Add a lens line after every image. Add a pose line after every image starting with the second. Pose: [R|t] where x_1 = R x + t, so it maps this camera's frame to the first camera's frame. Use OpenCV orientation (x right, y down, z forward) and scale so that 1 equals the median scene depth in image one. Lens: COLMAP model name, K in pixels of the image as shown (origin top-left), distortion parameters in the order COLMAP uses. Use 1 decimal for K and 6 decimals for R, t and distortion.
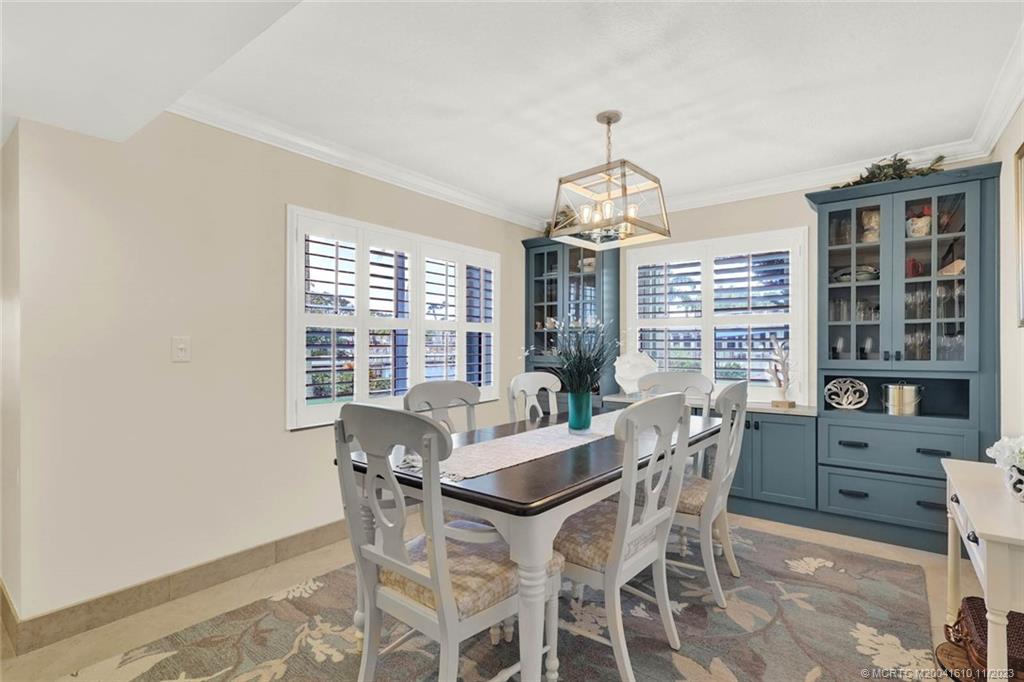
lens RADIAL K [[488.5, 0, 507.2], [0, 488.5, 344.3], [0, 0, 1]] dist [-0.000377, 0.000750]
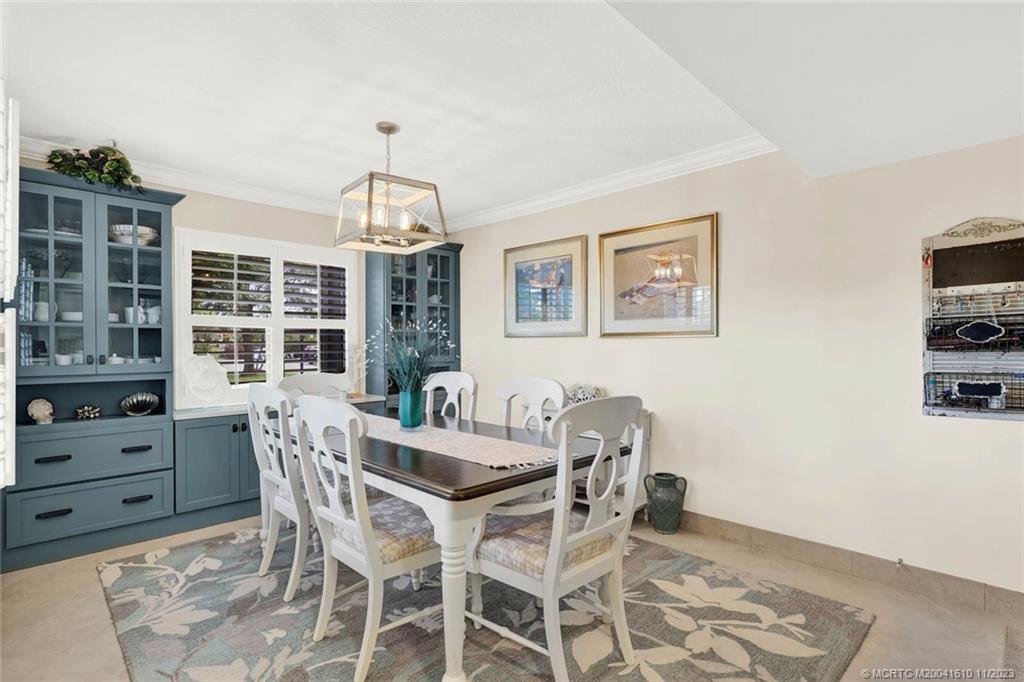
lens RADIAL K [[488.5, 0, 509.6], [0, 488.5, 346.3], [0, 0, 1]] dist [-0.000377, 0.000750]
pose [[0.136989, 0.002902, 0.990568, -0.492423], [0.000015, 0.999996, -0.002932, 0.002866], [-0.990573, 0.000417, 0.136988, 0.371912]]
